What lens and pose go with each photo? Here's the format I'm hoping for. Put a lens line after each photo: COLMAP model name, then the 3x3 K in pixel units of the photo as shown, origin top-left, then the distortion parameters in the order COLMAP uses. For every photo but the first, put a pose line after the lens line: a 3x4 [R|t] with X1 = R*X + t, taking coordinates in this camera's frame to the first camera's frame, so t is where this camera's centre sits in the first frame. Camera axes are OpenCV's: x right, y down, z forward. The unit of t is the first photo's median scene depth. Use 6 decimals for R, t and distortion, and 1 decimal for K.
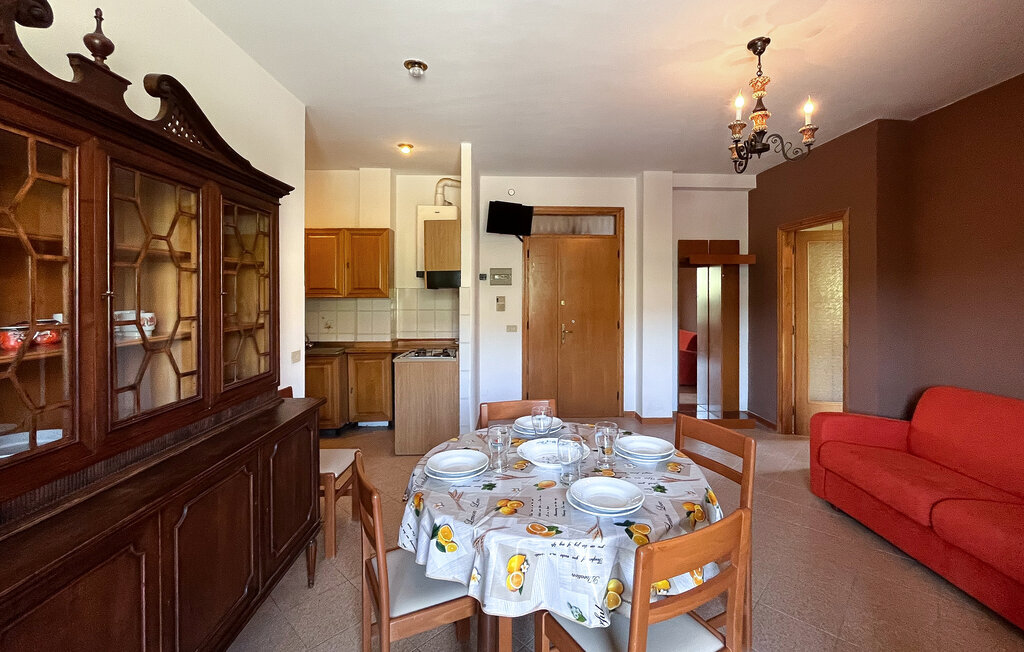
lens RADIAL K [[445.0, 0, 514.9], [0, 445.0, 293.0], [0, 0, 1]] dist [0.000953, 0.000250]
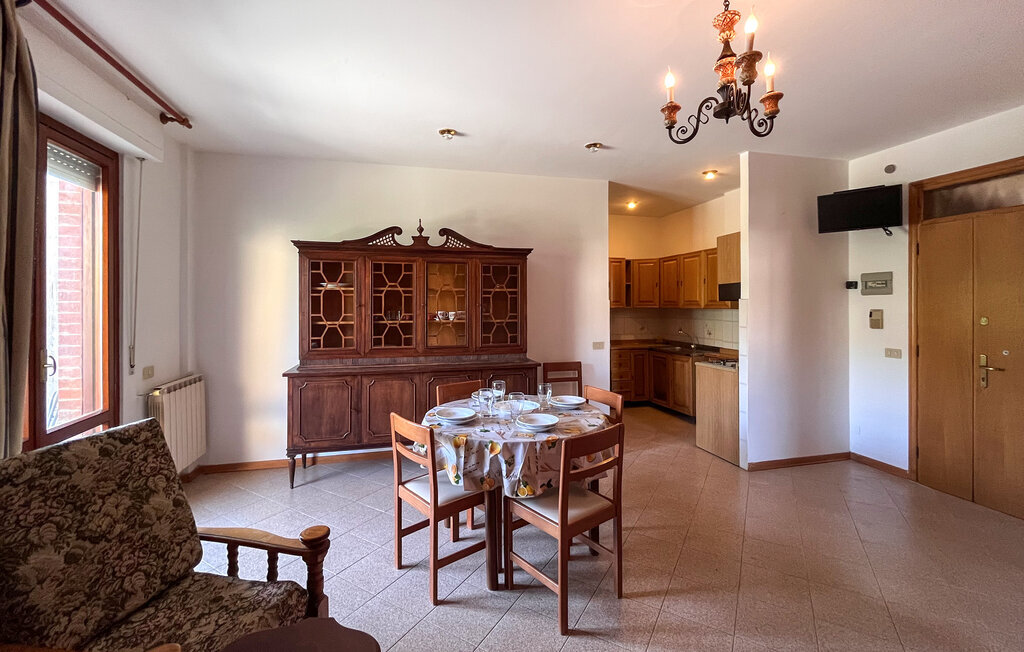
lens RADIAL K [[421.0, 0, 511.9], [0, 421.0, 305.0], [0, 0, 1]] dist [-0.000096, 0.000009]
pose [[0.220772, 0.001654, -0.975324, 0.617639], [0.000371, 0.999998, 0.001780, -0.001628], [0.975325, -0.000754, 0.220771, 0.266920]]
